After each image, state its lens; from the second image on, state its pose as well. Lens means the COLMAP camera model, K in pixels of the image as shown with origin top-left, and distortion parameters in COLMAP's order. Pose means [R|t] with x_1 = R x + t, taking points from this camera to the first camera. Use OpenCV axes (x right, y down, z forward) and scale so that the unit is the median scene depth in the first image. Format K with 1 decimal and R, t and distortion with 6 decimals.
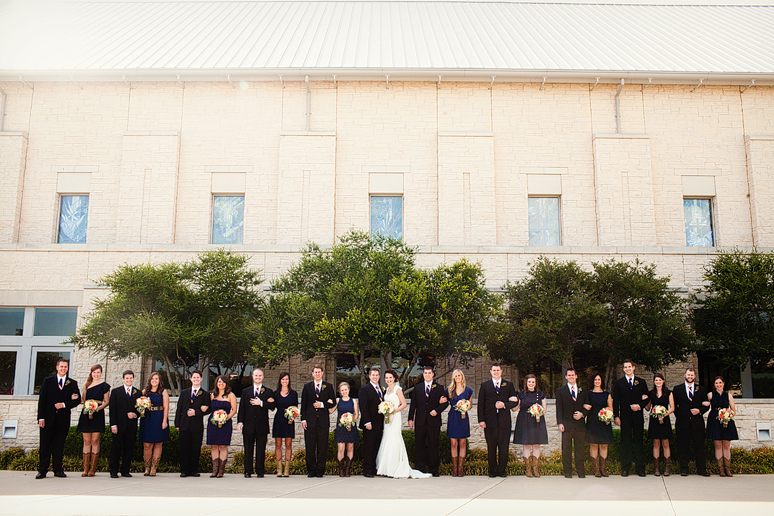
lens RADIAL K [[745.5, 0, 387.0], [0, 745.5, 258.0], [0, 0, 1]] dist [-0.099594, 0.120455]
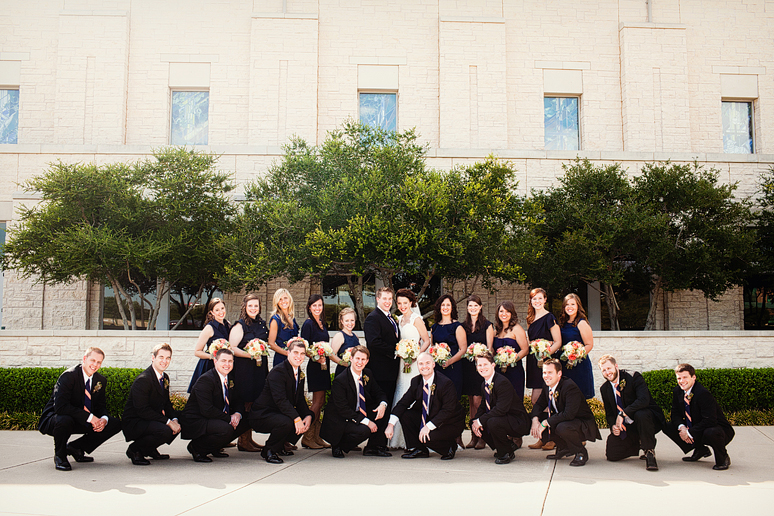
lens RADIAL K [[745.5, 0, 387.0], [0, 745.5, 258.0], [0, 0, 1]] dist [-0.099594, 0.120455]
pose [[0.998683, 0.001103, 0.051300, -0.044203], [-0.005933, 0.995545, 0.094100, 0.031933], [-0.050968, -0.094280, 0.994240, 0.186860]]
